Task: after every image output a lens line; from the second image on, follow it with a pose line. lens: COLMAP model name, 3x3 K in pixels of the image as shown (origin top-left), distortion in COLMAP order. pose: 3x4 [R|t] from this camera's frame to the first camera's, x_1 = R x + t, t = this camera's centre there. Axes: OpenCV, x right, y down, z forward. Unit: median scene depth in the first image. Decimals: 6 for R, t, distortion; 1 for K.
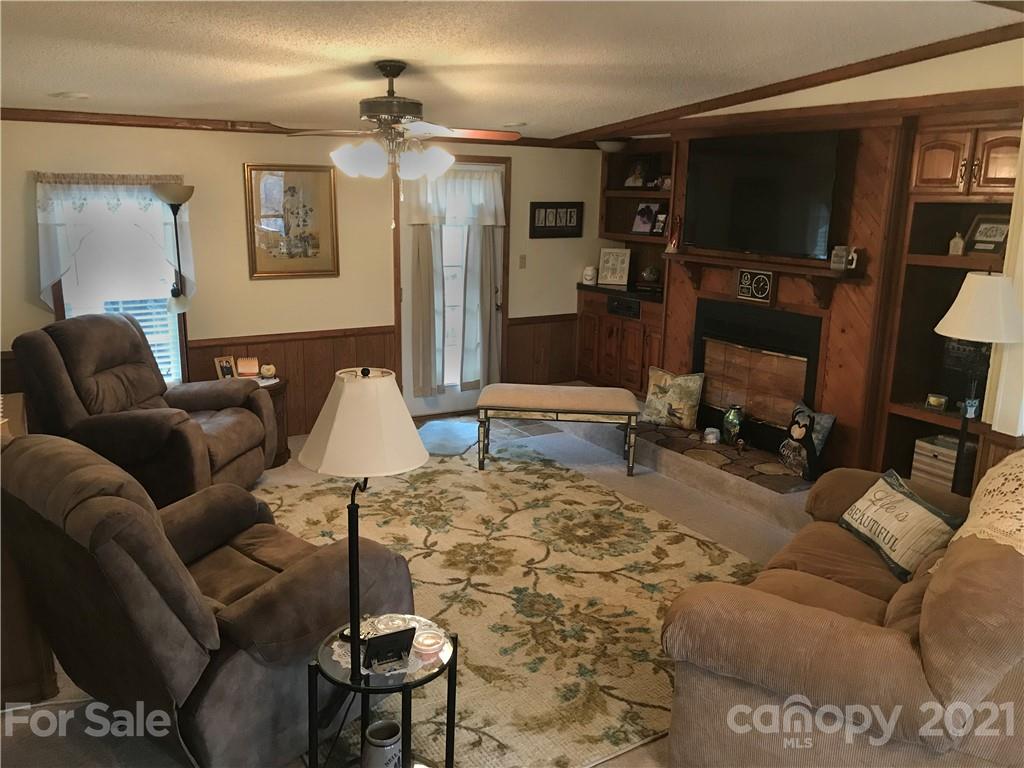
lens RADIAL K [[821.1, 0, 512.0], [0, 821.1, 384.0], [0, 0, 1]] dist [0.015476, 0.000340]
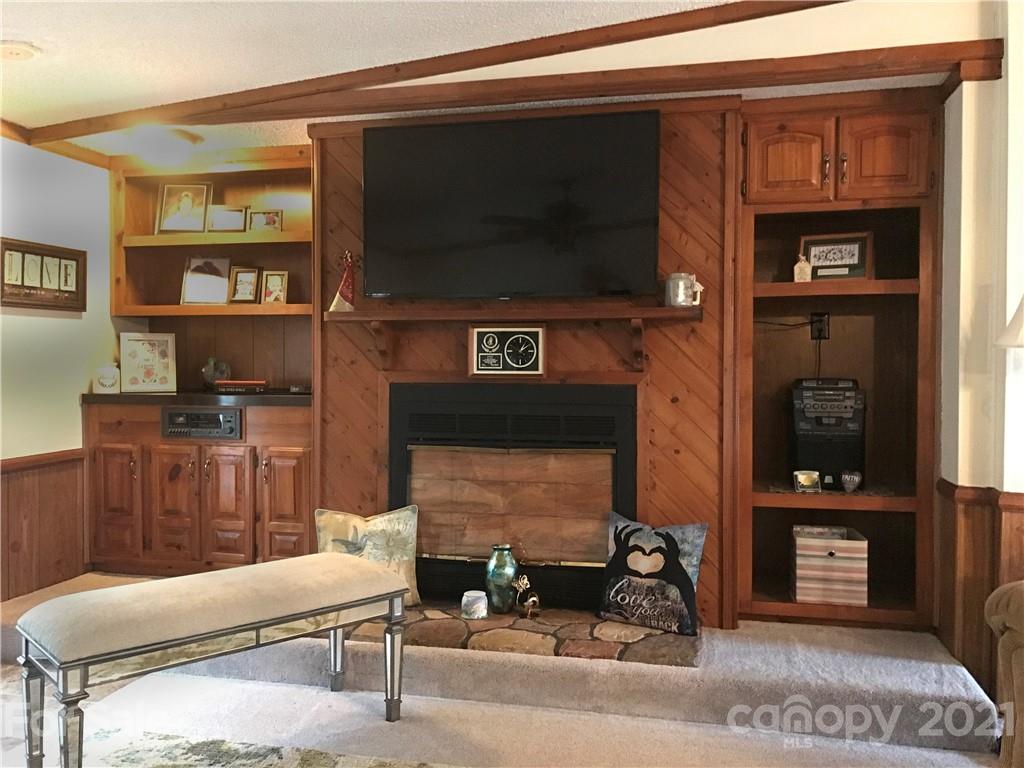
lens RADIAL K [[821.1, 0, 512.0], [0, 821.1, 384.0], [0, 0, 1]] dist [0.015476, 0.000340]
pose [[0.689990, -0.033007, 0.723066, -0.160044], [0.172699, 0.977616, -0.120172, -0.016251], [-0.702915, 0.207790, 0.680246, 0.544104]]
